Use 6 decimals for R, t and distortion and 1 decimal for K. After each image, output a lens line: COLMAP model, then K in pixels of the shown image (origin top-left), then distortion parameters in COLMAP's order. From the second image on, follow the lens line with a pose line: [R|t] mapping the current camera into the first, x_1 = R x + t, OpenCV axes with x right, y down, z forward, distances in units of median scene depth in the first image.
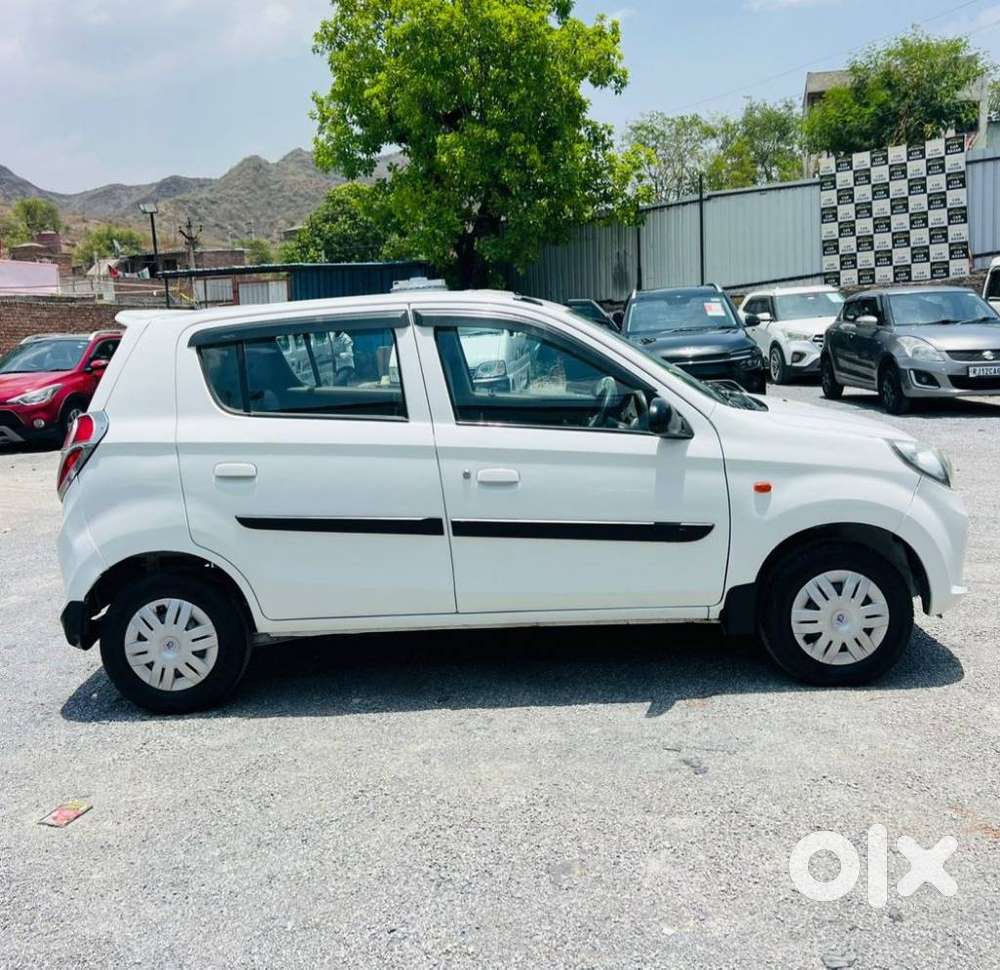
lens RADIAL K [[1005.5, 0, 437.5], [0, 1005.5, 481.5], [0, 0, 1]] dist [0.039614, -0.055163]
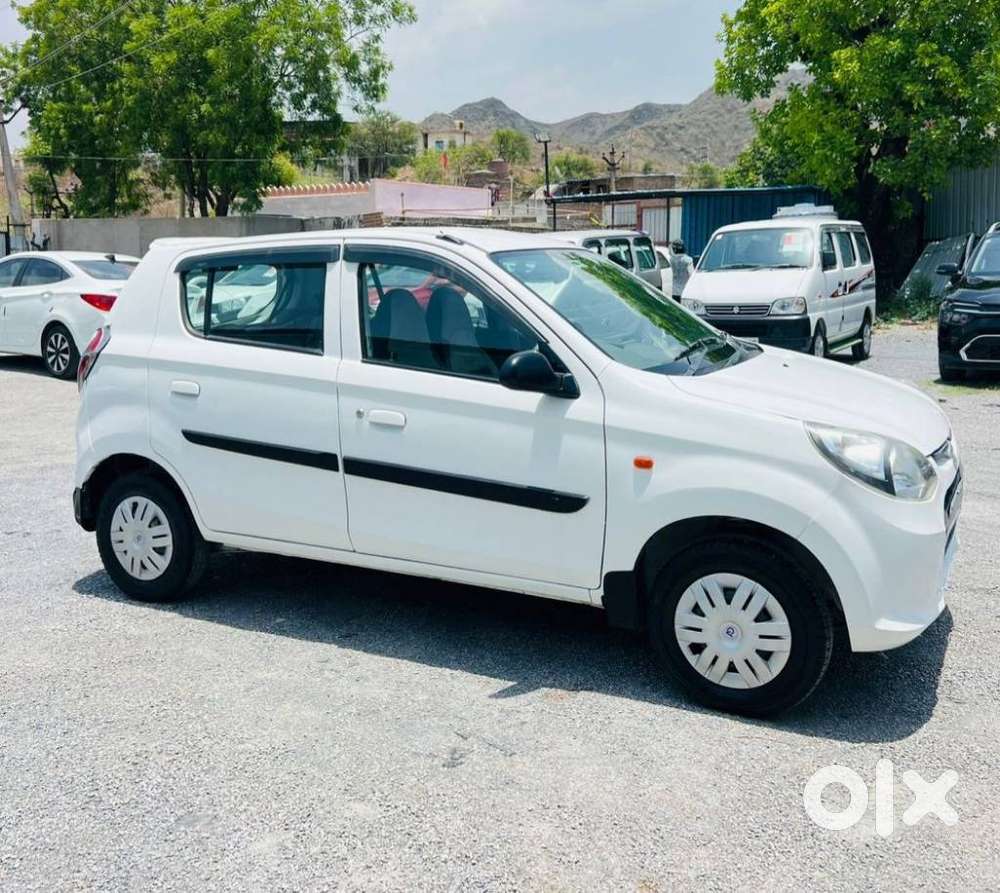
lens RADIAL K [[981.2, 0, 432.7], [0, 981.2, 400.1], [0, 0, 1]] dist [0.024152, 0.001905]
pose [[0.897109, 0.095699, -0.431321, 0.478084], [-0.095584, 0.995178, 0.021997, -0.044868], [0.431347, 0.021494, 0.901930, 0.153530]]
